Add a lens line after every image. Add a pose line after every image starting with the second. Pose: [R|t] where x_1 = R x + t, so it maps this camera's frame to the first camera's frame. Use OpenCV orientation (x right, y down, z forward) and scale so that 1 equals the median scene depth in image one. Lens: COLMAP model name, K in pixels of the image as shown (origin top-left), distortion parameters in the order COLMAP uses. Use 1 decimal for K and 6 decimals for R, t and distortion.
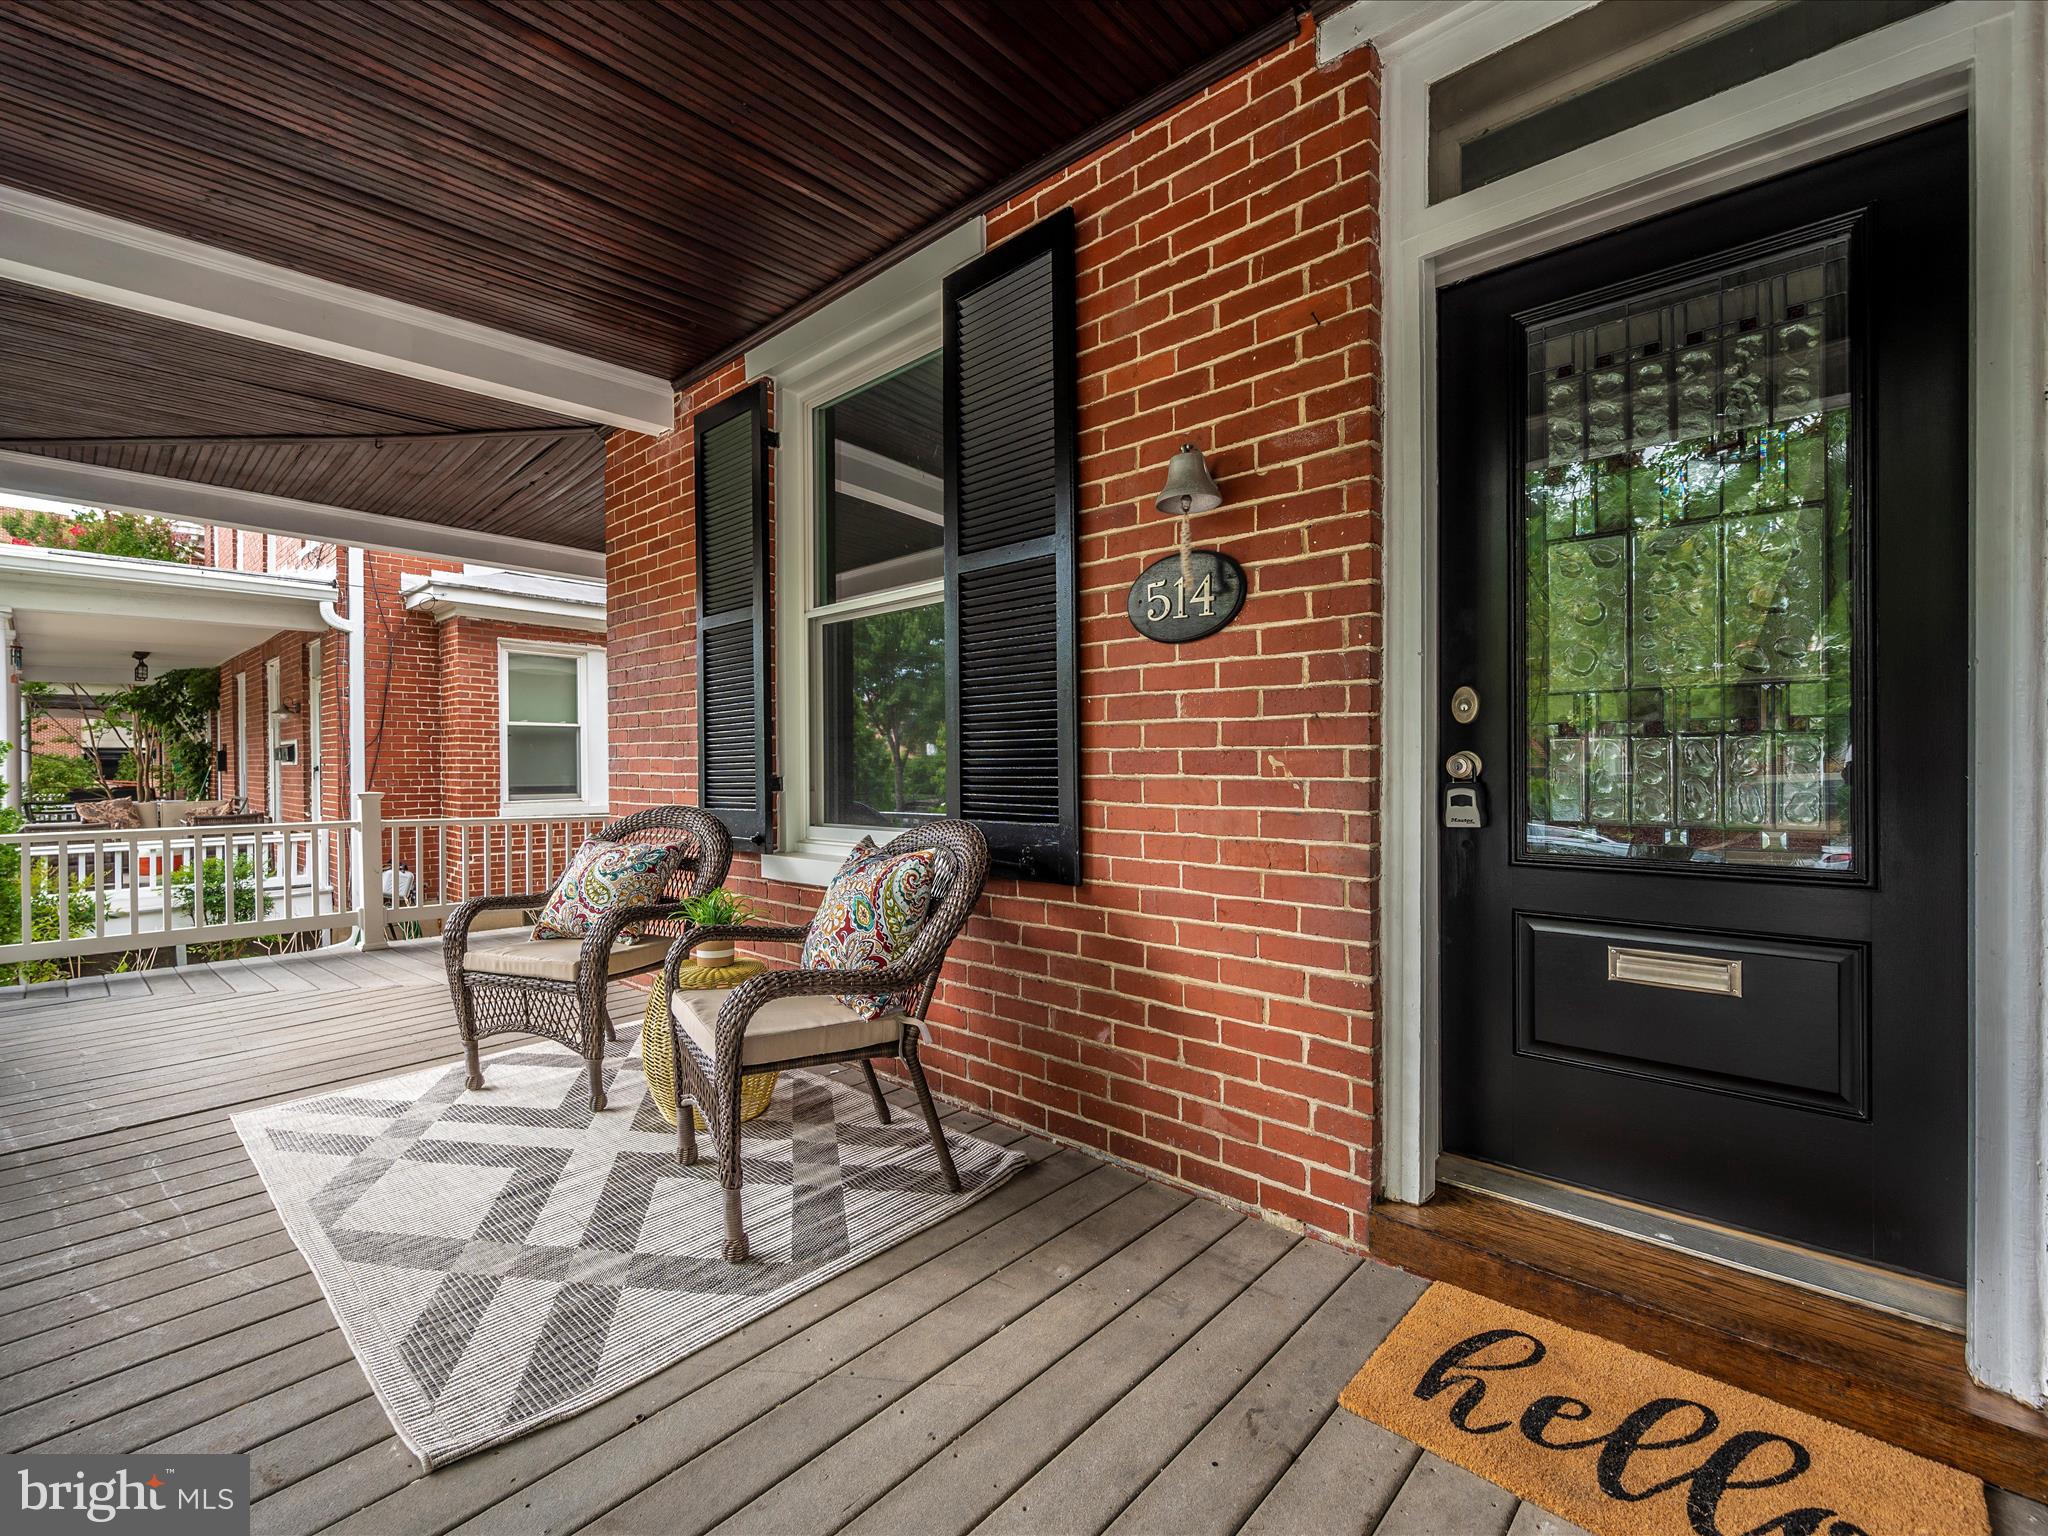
lens RADIAL K [[925.9, 0, 1033.5], [0, 925.9, 764.6], [0, 0, 1]] dist [-0.002280, -0.001345]
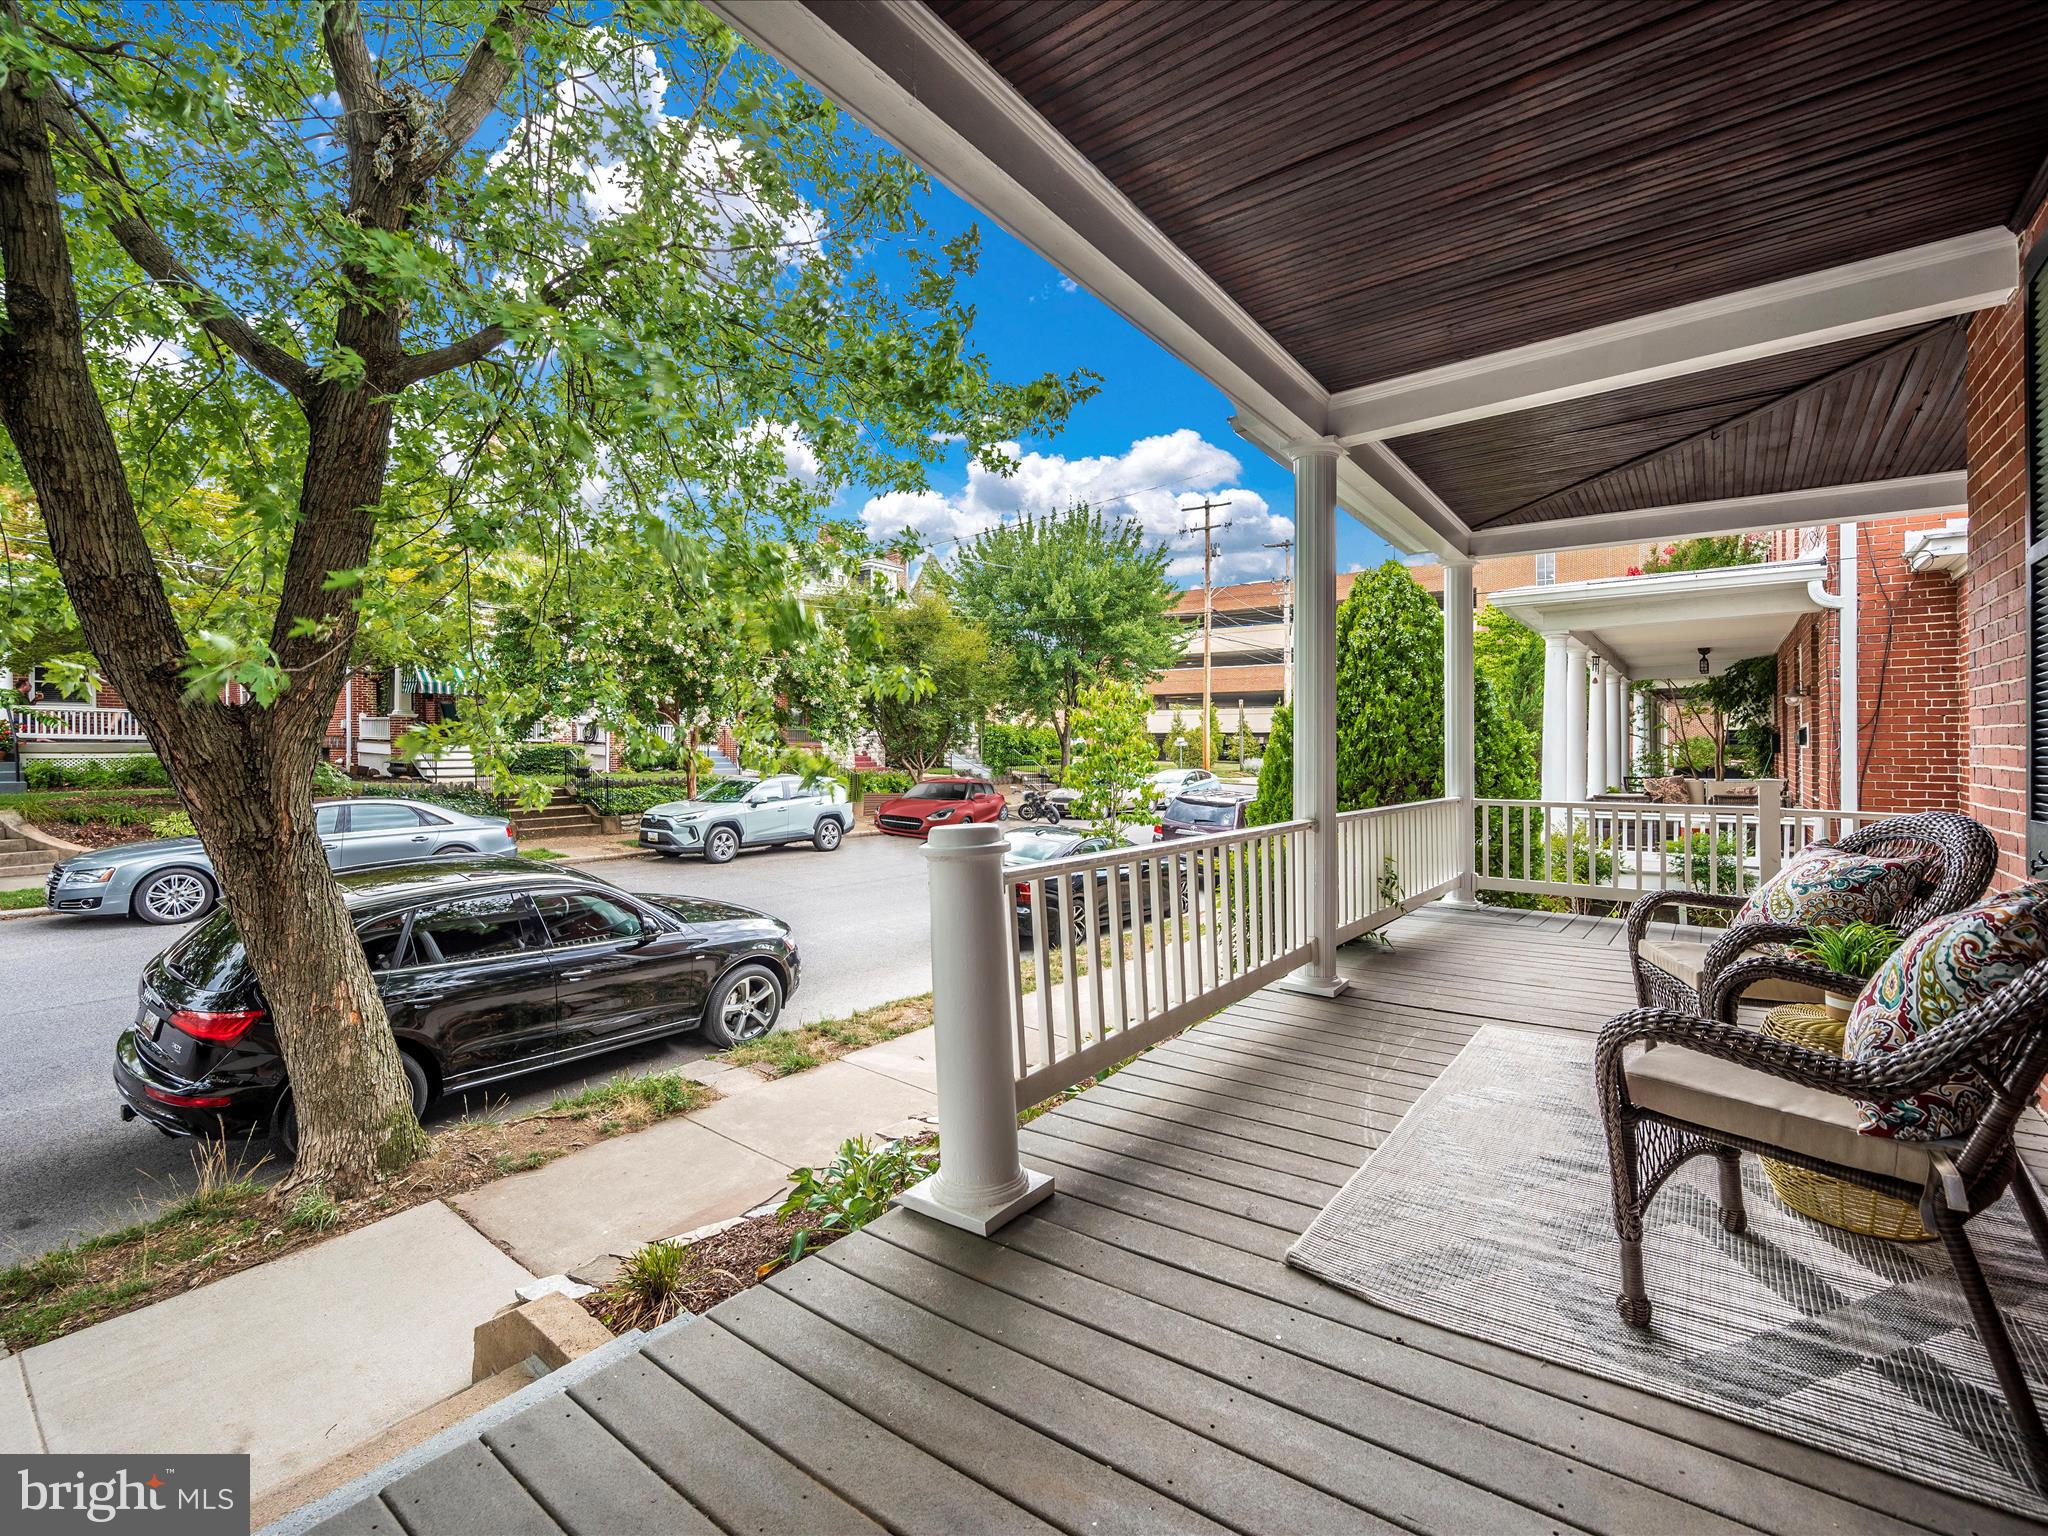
lens RADIAL K [[925.9, 0, 1026.9], [0, 925.9, 752.9], [0, 0, 1]] dist [-0.002280, -0.001345]
pose [[0.083305, 0.009381, -0.996480, 0.506403], [0.000594, 0.999955, 0.009463, -0.019027], [0.996524, -0.001381, 0.083296, 0.346388]]
